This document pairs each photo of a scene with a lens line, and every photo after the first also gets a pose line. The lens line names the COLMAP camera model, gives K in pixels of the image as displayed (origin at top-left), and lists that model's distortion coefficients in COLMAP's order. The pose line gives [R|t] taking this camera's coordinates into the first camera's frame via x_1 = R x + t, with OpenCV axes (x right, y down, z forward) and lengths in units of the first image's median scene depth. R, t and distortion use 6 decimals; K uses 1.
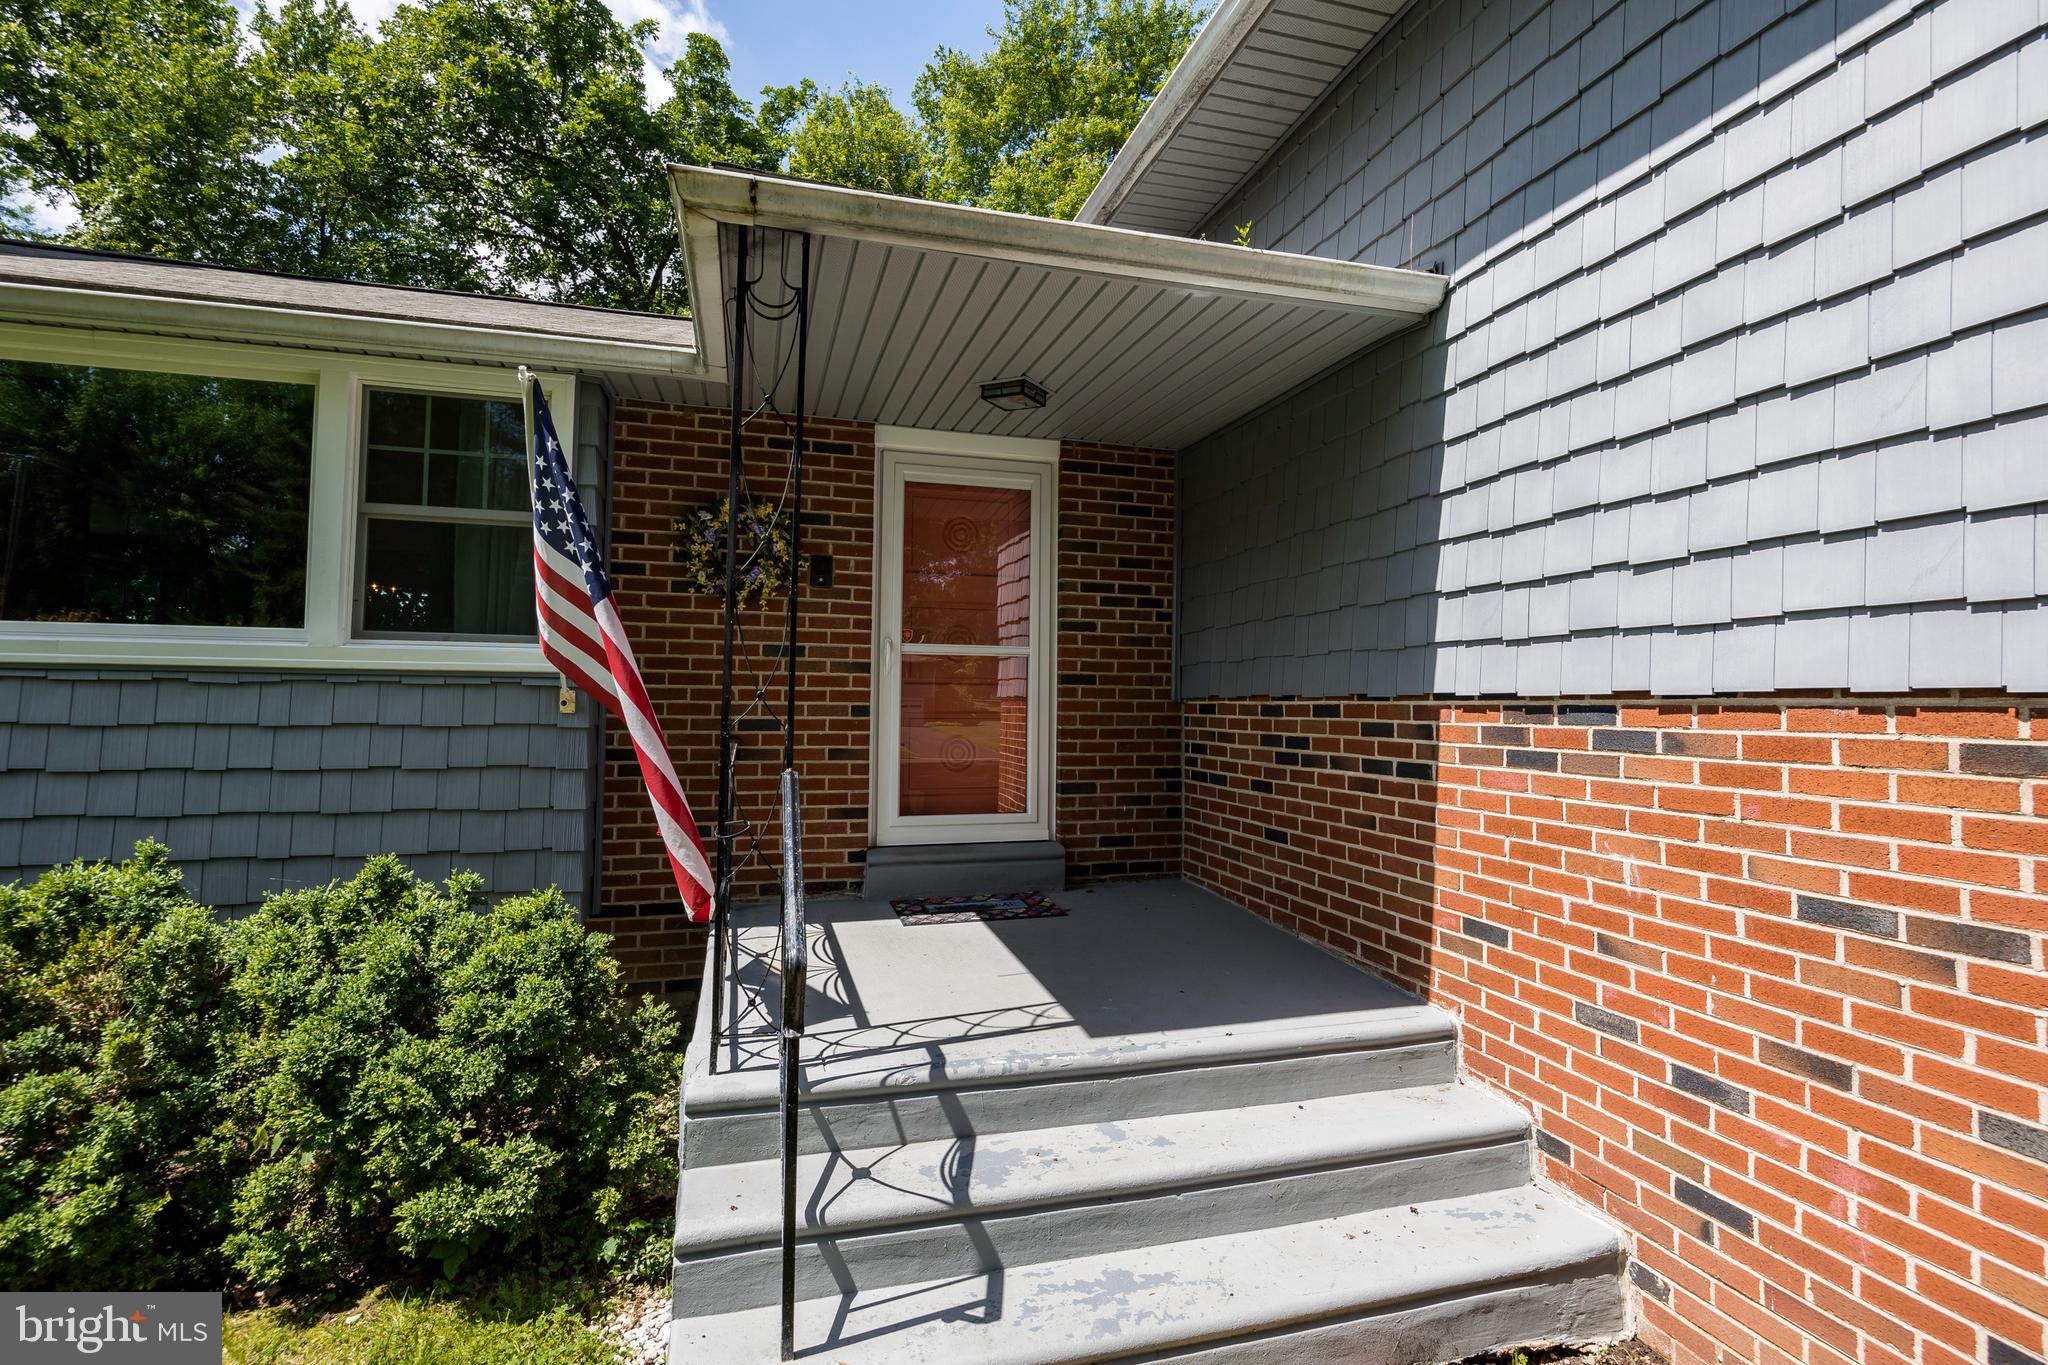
lens RADIAL K [[975.6, 0, 1024.0], [0, 975.6, 682.5], [0, 0, 1]] dist [-0.000384, 0.000023]
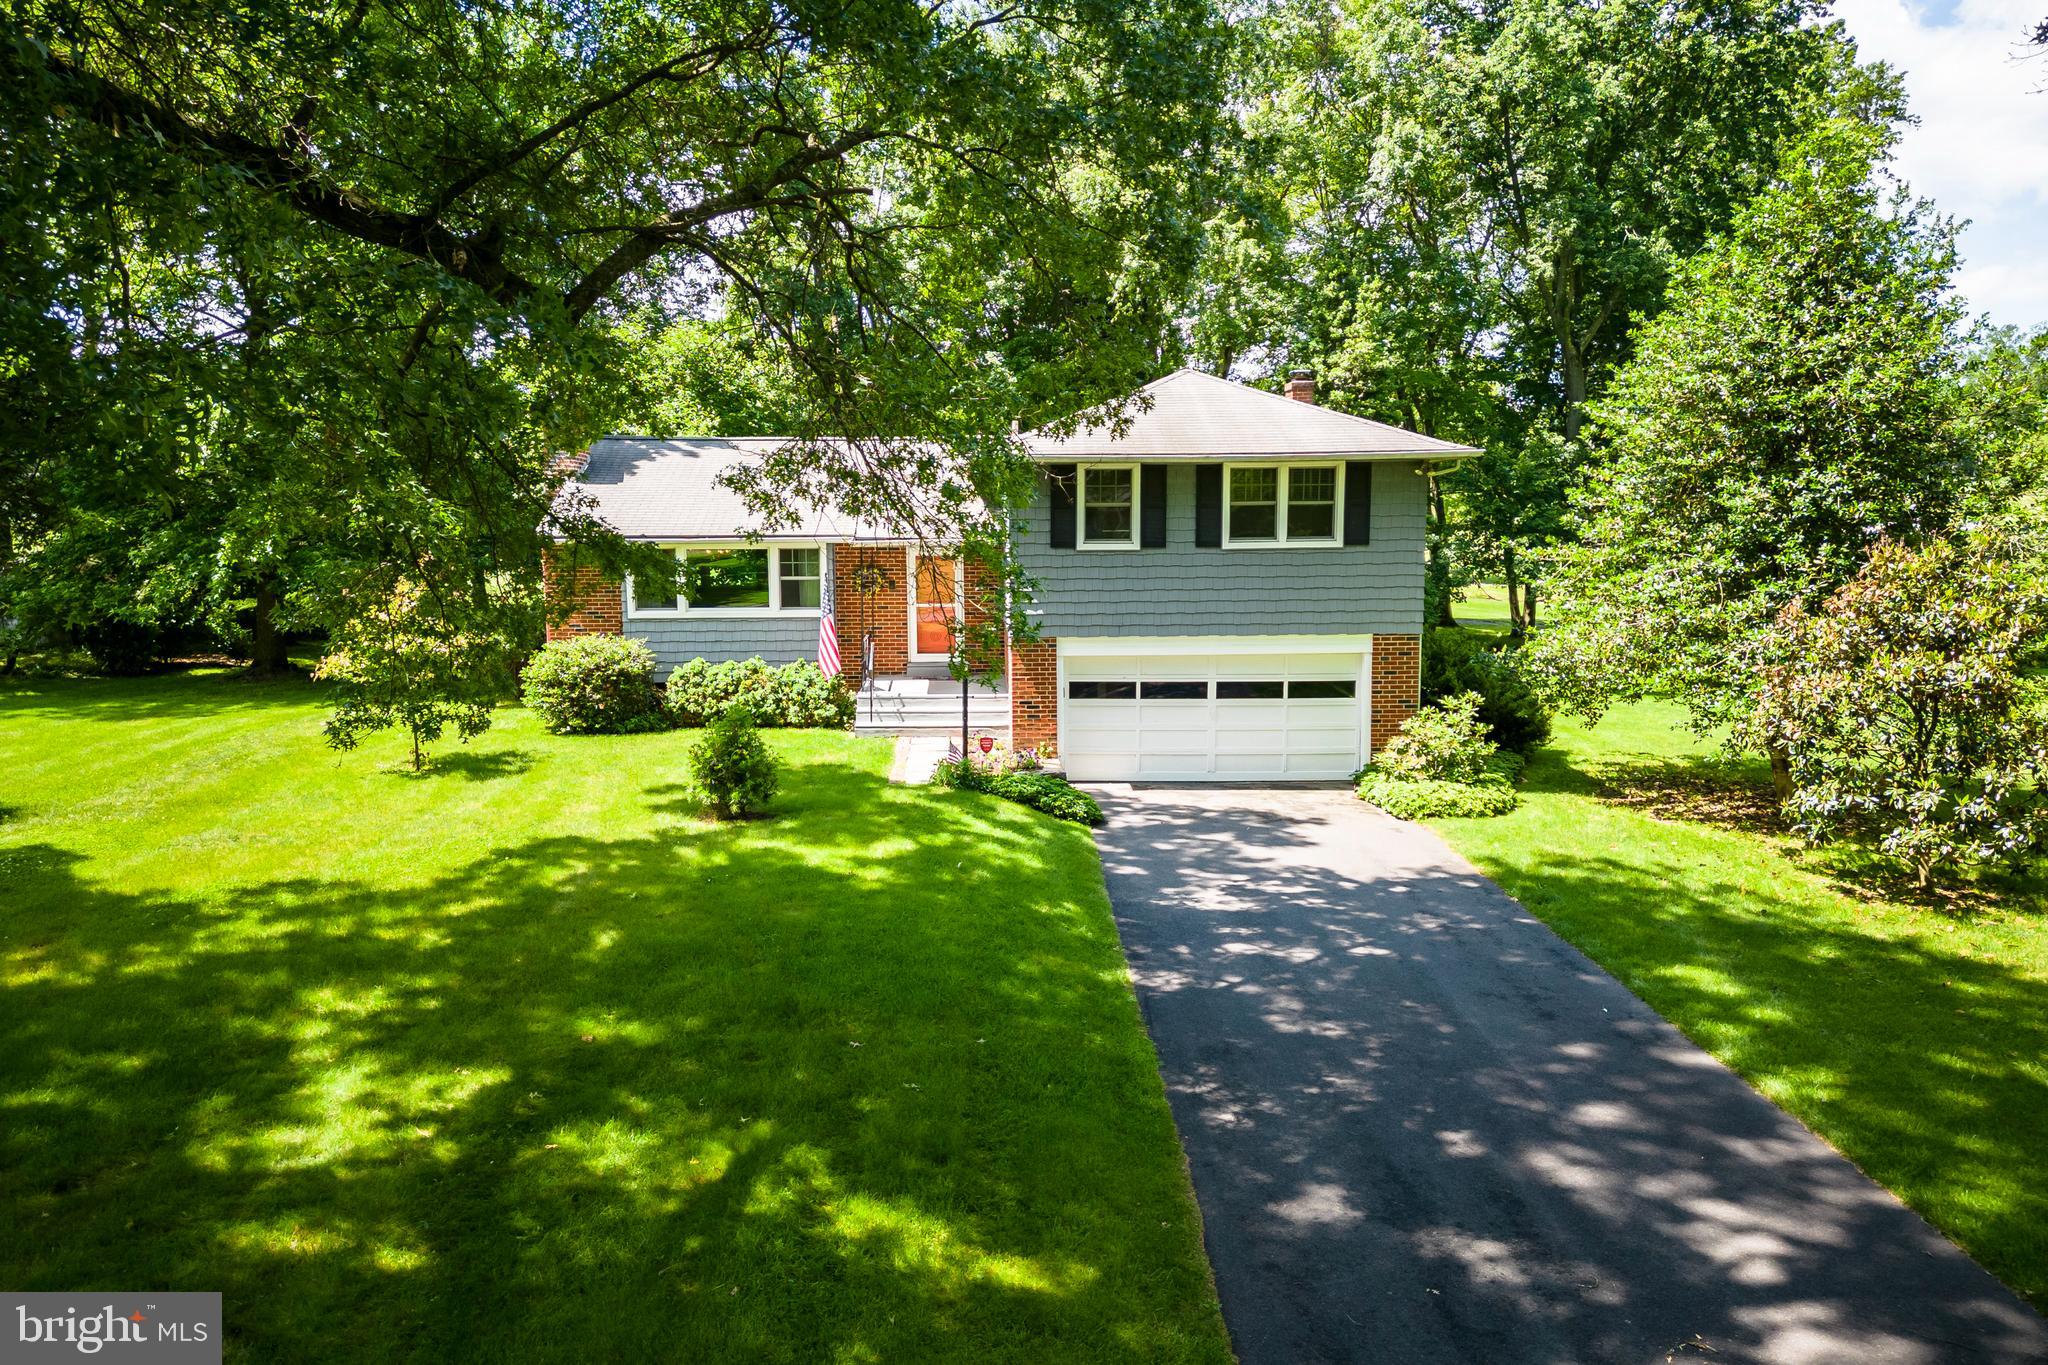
lens RADIAL K [[1377.5, 0, 1024.0], [0, 1377.5, 682.5], [0, 0, 1]] dist [0.044559, -0.001934]
pose [[0.974147, 0.003268, -0.225892, 1.632480], [0.024946, 0.992225, 0.121934, -0.423220], [0.224534, -0.124417, 0.966491, -4.427088]]
